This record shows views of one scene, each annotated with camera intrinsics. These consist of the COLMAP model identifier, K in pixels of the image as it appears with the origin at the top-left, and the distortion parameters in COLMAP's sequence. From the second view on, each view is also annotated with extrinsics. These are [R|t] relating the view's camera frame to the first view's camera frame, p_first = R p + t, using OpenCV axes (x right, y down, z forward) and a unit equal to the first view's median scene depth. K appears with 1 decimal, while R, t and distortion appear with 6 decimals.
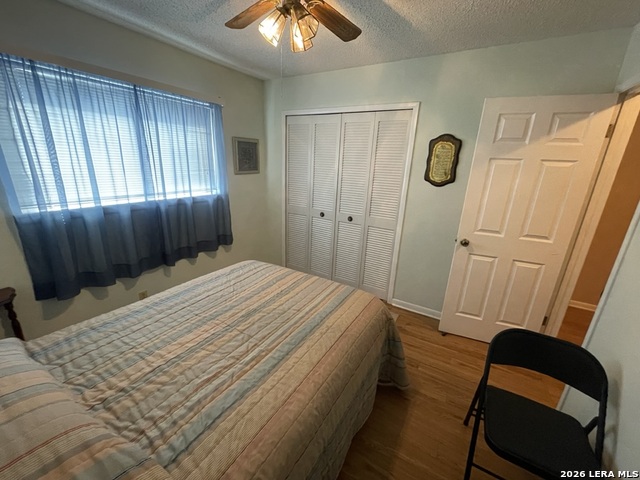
lens RADIAL K [[257.7, 0, 321.4], [0, 257.7, 237.9], [0, 0, 1]] dist [-0.001937, -0.000225]
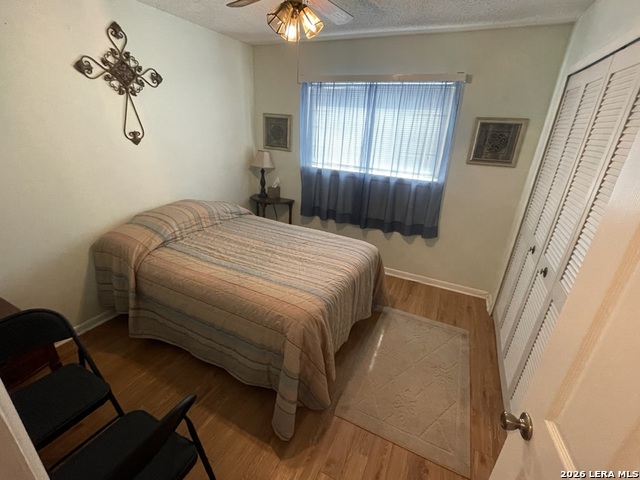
lens RADIAL K [[290.1, 0, 321.6], [0, 290.1, 238.4], [0, 0, 1]] dist [0.005469, -0.000407]
pose [[0.088650, 0.340557, -0.936035, 0.924420], [-0.333397, 0.895676, 0.294297, -0.247973], [0.938609, 0.285982, 0.192942, 0.740894]]
